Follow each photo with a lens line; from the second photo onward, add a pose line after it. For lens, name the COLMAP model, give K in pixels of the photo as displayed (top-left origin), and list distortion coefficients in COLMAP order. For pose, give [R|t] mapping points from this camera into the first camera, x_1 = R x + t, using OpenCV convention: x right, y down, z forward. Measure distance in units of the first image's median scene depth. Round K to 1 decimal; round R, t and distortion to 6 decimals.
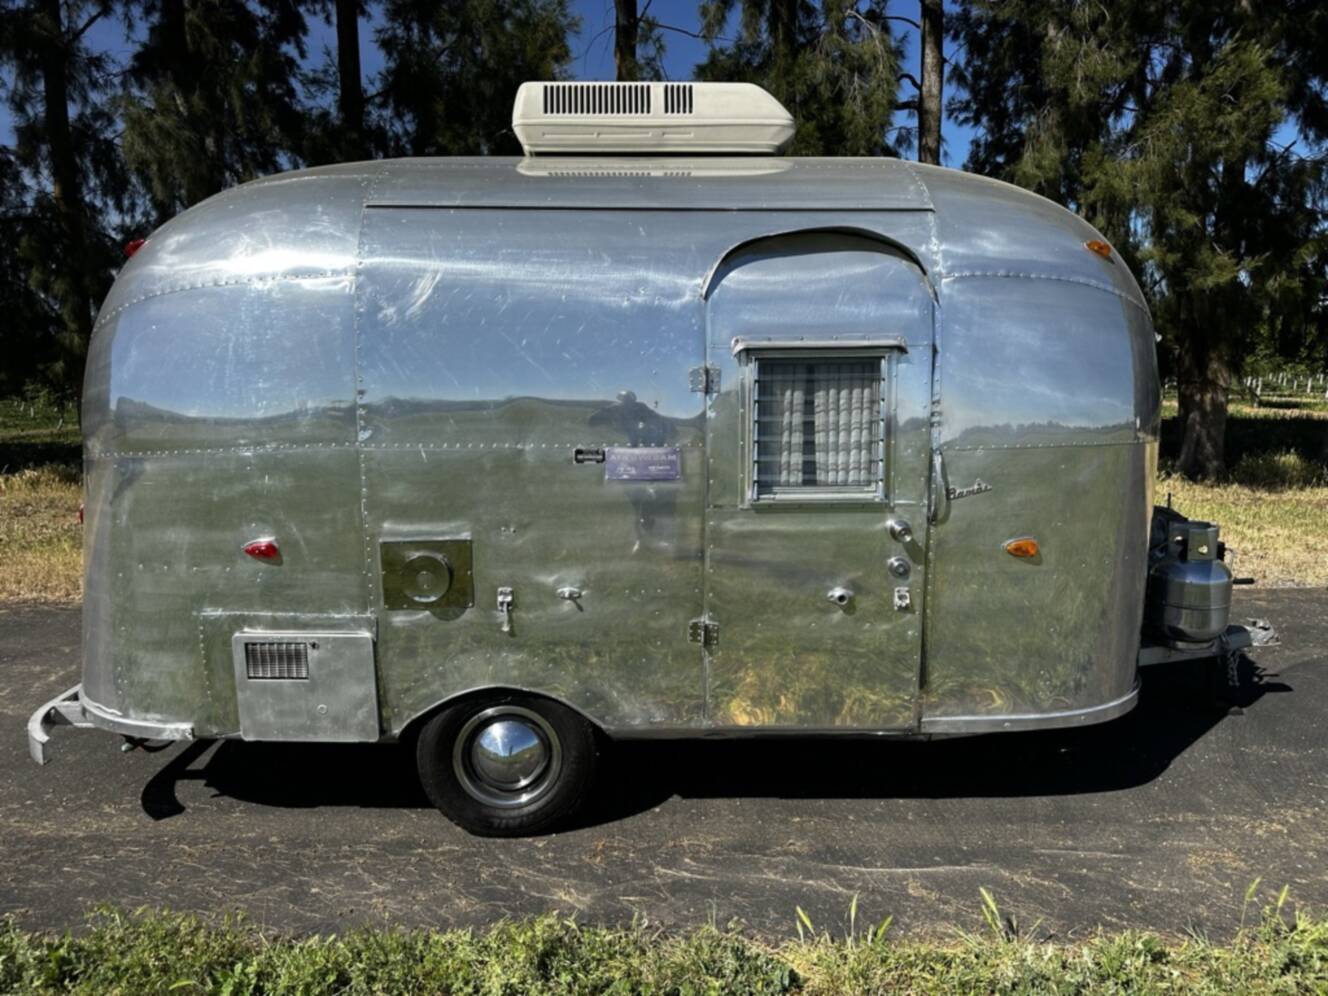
lens RADIAL K [[937.5, 0, 664.0], [0, 937.5, 498.0], [0, 0, 1]] dist [0.000706, -0.003591]
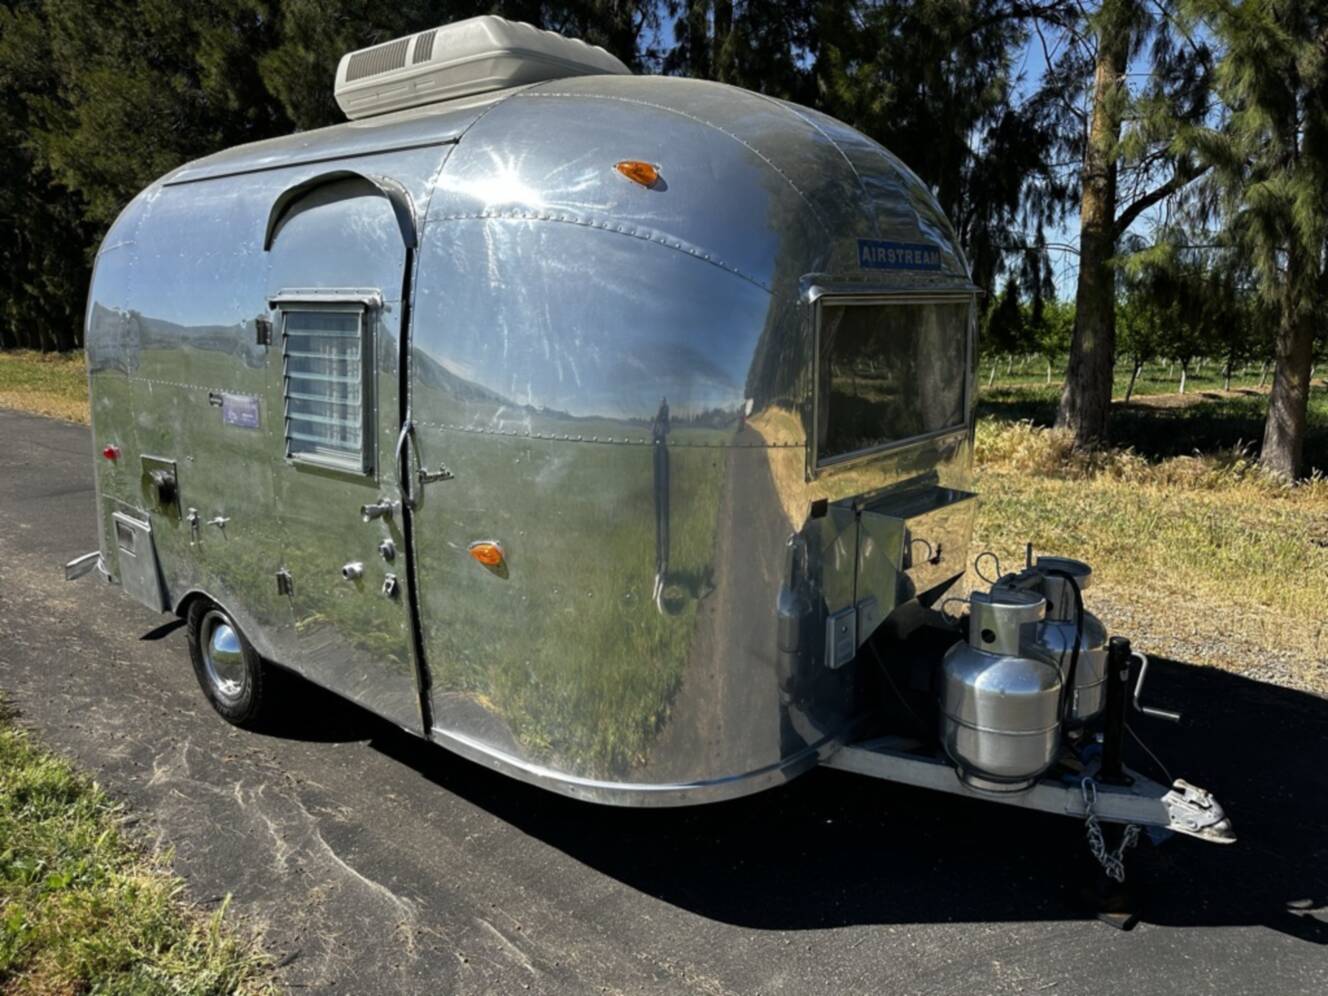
lens RADIAL K [[940.0, 0, 656.3], [0, 940.0, 493.9], [0, 0, 1]] dist [-0.002785, -0.001990]
pose [[0.755361, 0.137577, -0.640705, 0.951940], [-0.115078, 0.990369, 0.076988, -0.073083], [0.645126, 0.015577, 0.763918, 0.446639]]
